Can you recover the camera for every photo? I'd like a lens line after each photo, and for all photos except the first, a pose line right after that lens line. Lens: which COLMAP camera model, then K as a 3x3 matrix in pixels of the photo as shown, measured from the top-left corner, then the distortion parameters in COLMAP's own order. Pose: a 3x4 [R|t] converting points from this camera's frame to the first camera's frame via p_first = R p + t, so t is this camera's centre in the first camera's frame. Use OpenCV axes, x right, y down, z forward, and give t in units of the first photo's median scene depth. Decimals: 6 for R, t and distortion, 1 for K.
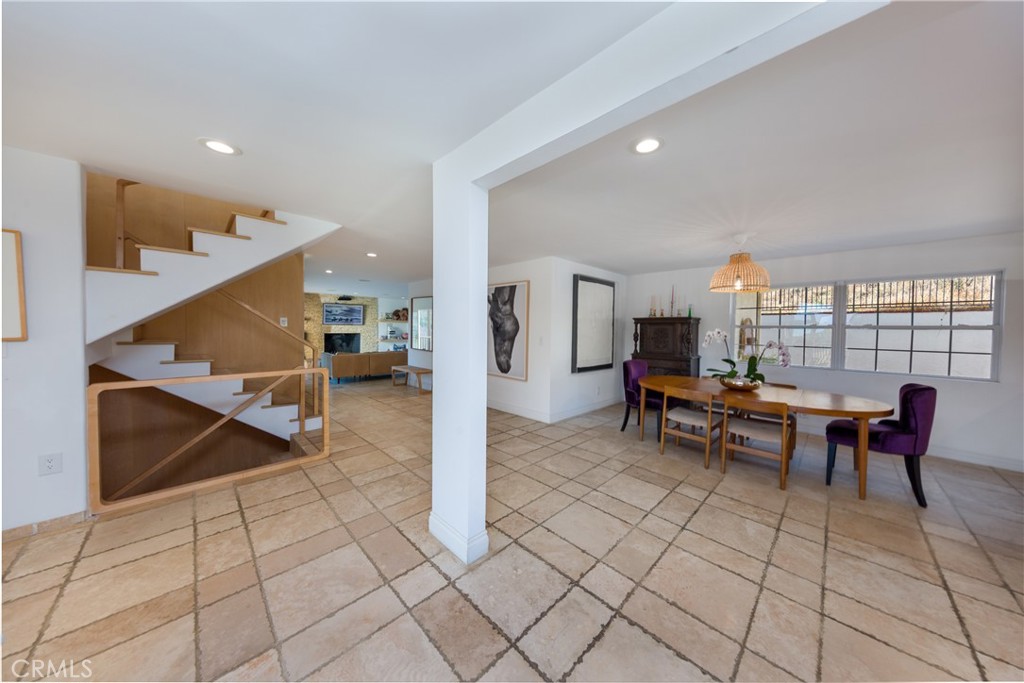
lens RADIAL K [[321.5, 0, 519.9], [0, 321.5, 339.4], [0, 0, 1]] dist [0.007319, -0.000175]
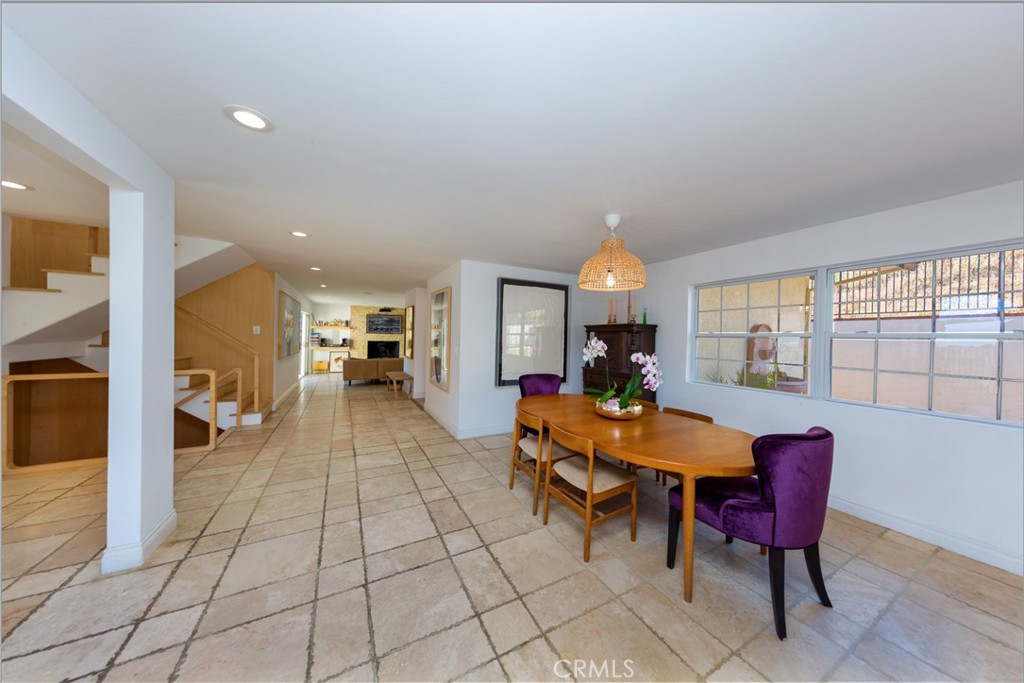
lens RADIAL K [[321.5, 0, 515.6], [0, 321.5, 339.4], [0, 0, 1]] dist [0.007319, -0.000175]
pose [[0.958018, 0.007212, -0.286616, 0.617439], [-0.015841, 0.999488, -0.027801, -0.002938], [0.286269, 0.031174, 0.957642, 0.182687]]
